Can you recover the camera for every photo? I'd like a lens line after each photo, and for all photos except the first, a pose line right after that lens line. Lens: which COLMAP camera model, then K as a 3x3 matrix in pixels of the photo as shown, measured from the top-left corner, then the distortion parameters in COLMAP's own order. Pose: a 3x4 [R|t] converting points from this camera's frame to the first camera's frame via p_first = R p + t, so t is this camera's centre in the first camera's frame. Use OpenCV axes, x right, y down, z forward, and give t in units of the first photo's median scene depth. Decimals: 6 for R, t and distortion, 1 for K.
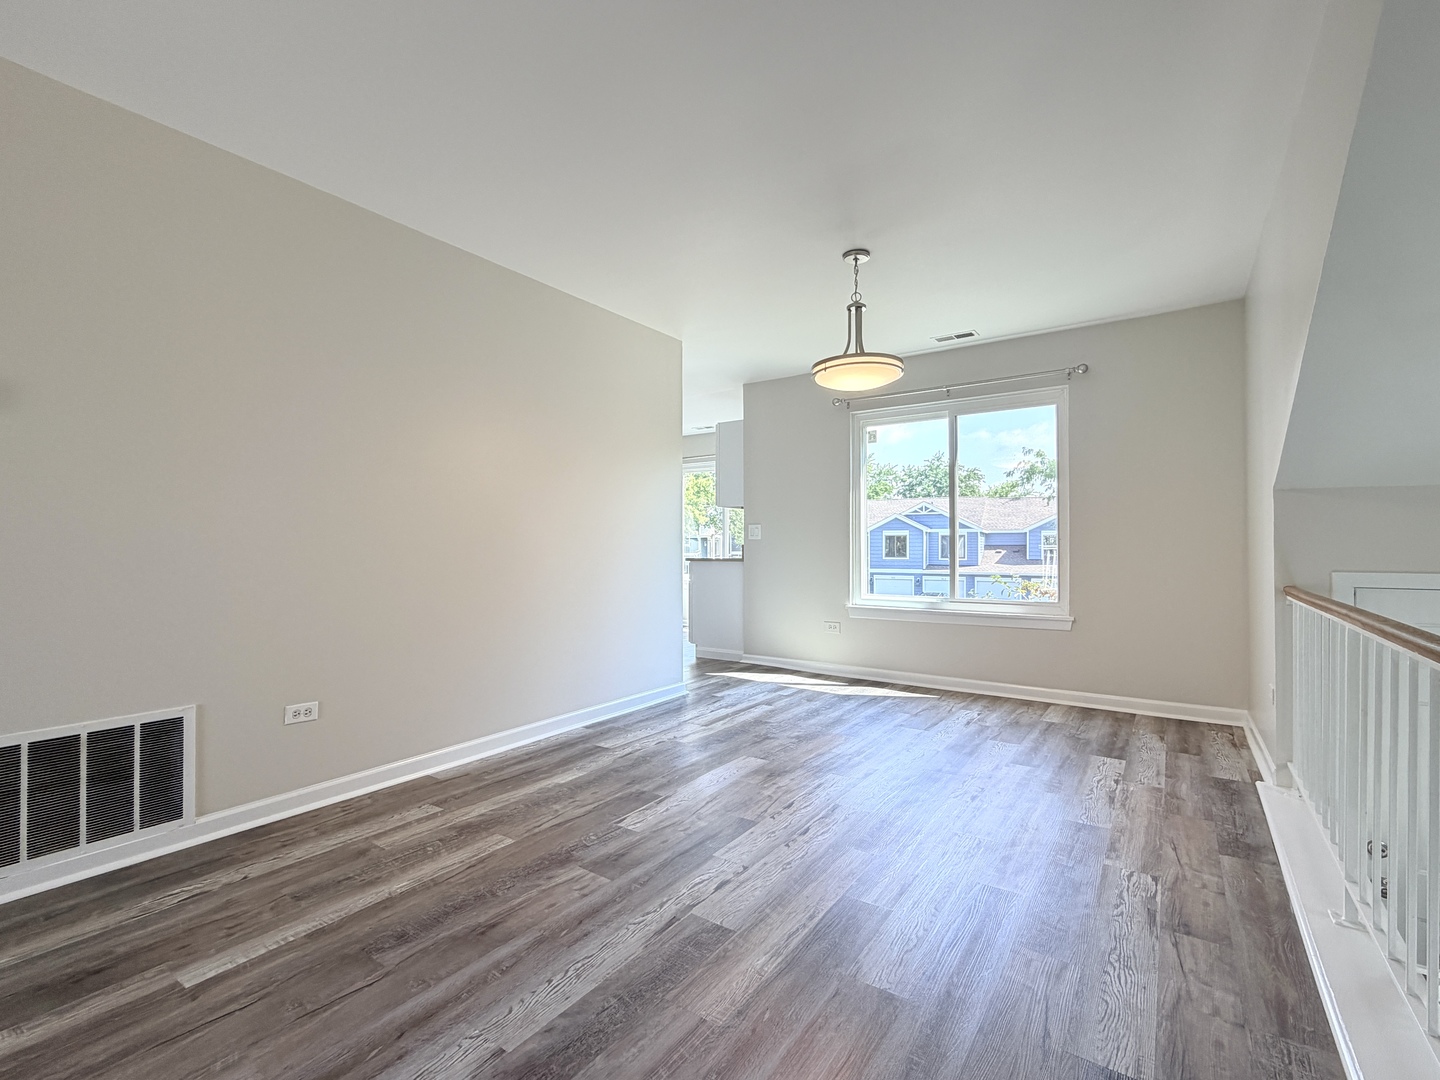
lens RADIAL K [[648.9, 0, 734.6], [0, 648.9, 543.4], [0, 0, 1]] dist [-0.000108, -0.000247]
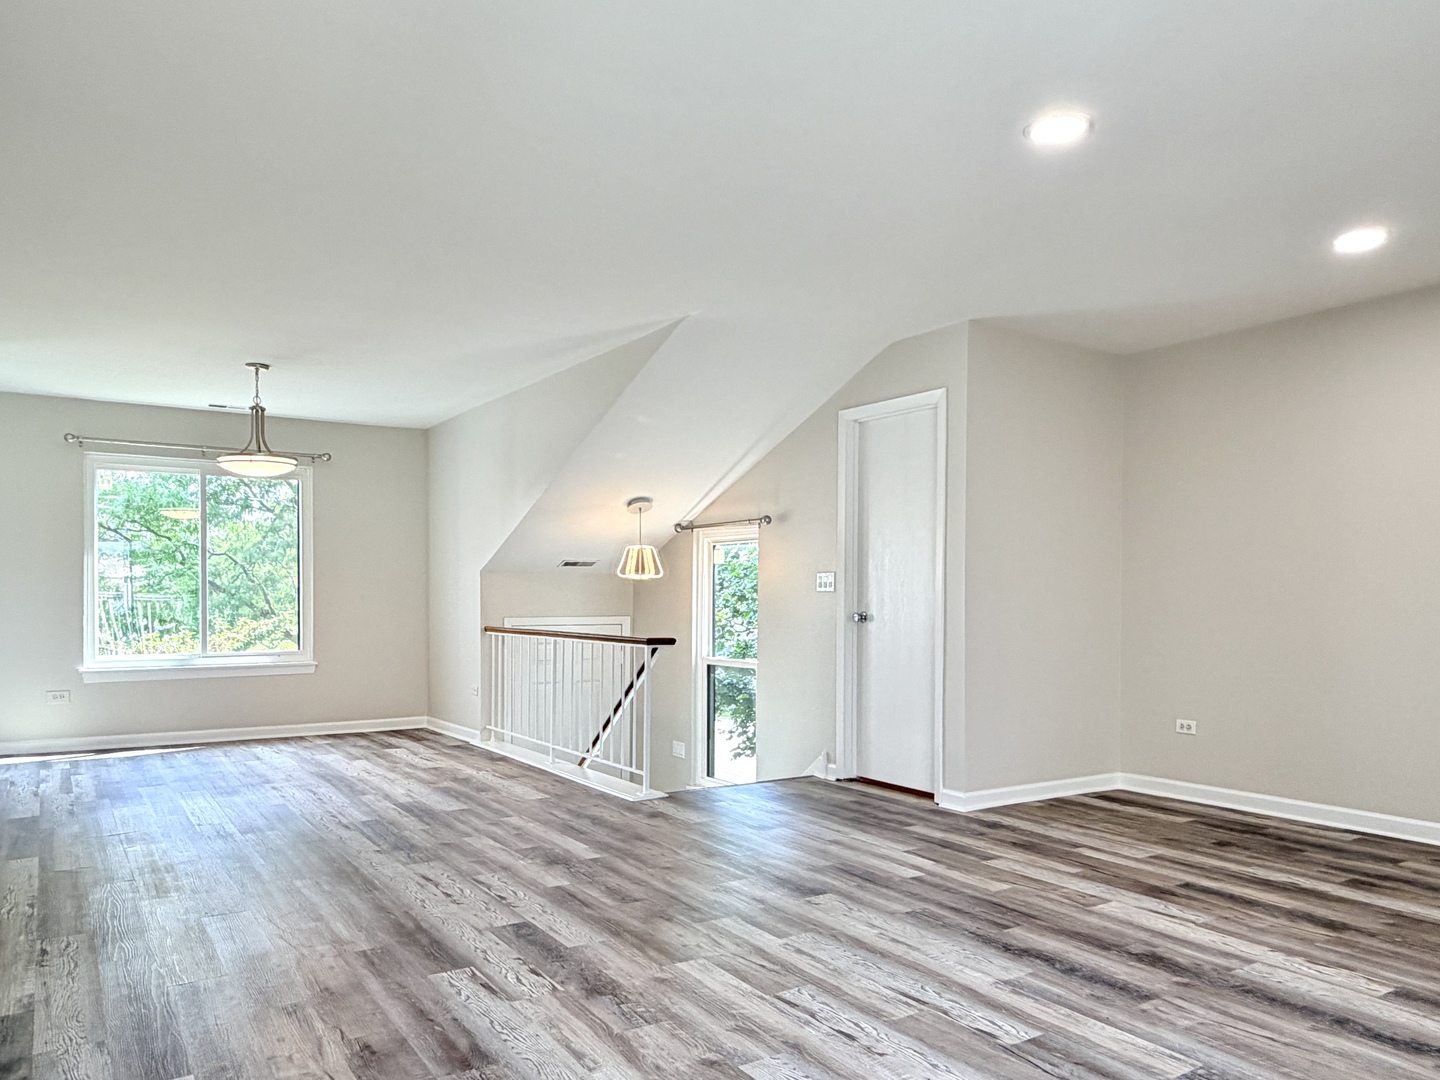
lens RADIAL K [[1023.3, 0, 721.9], [0, 1023.3, 547.4], [0, 0, 1]] dist [-0.002461, -0.006752]
pose [[0.369250, 0.043919, 0.928292, -0.864671], [-0.005010, 0.998962, -0.045270, -0.014276], [-0.929316, 0.012066, 0.369087, -0.356809]]
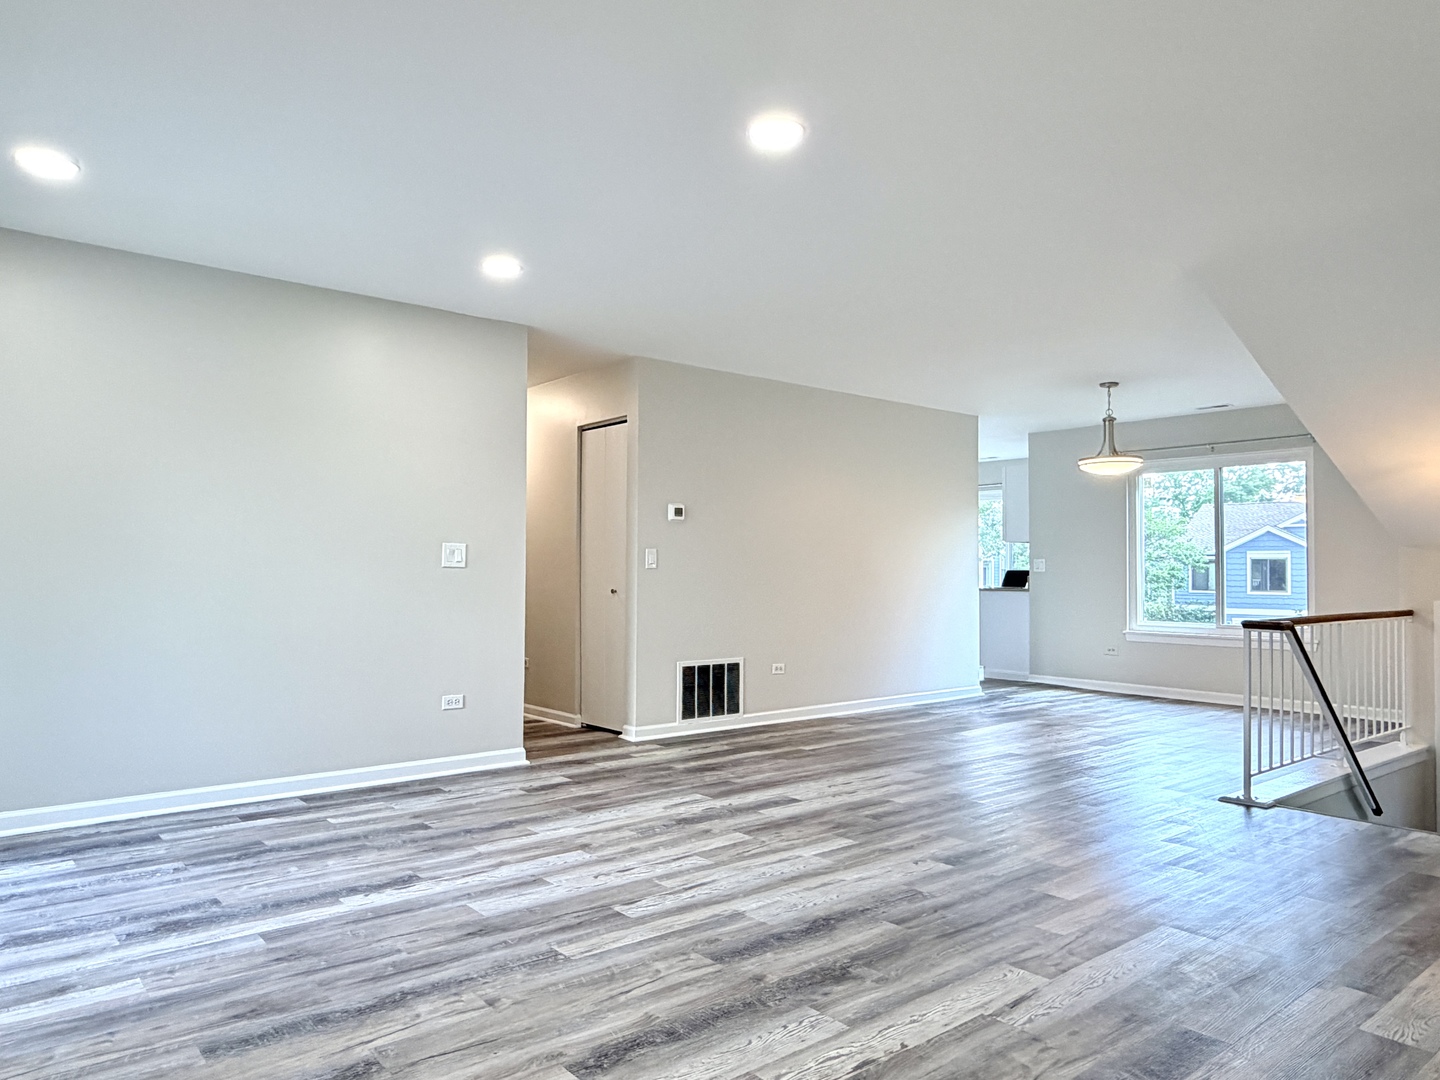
lens RADIAL K [[1023.3, 0, 757.0], [0, 1023.3, 540.2], [0, 0, 1]] dist [-0.002461, -0.006752]
pose [[0.969629, 0.003564, -0.244554, -0.014257], [-0.009386, 0.999699, -0.022647, -0.018414], [0.244400, 0.024254, 0.969371, -0.977034]]
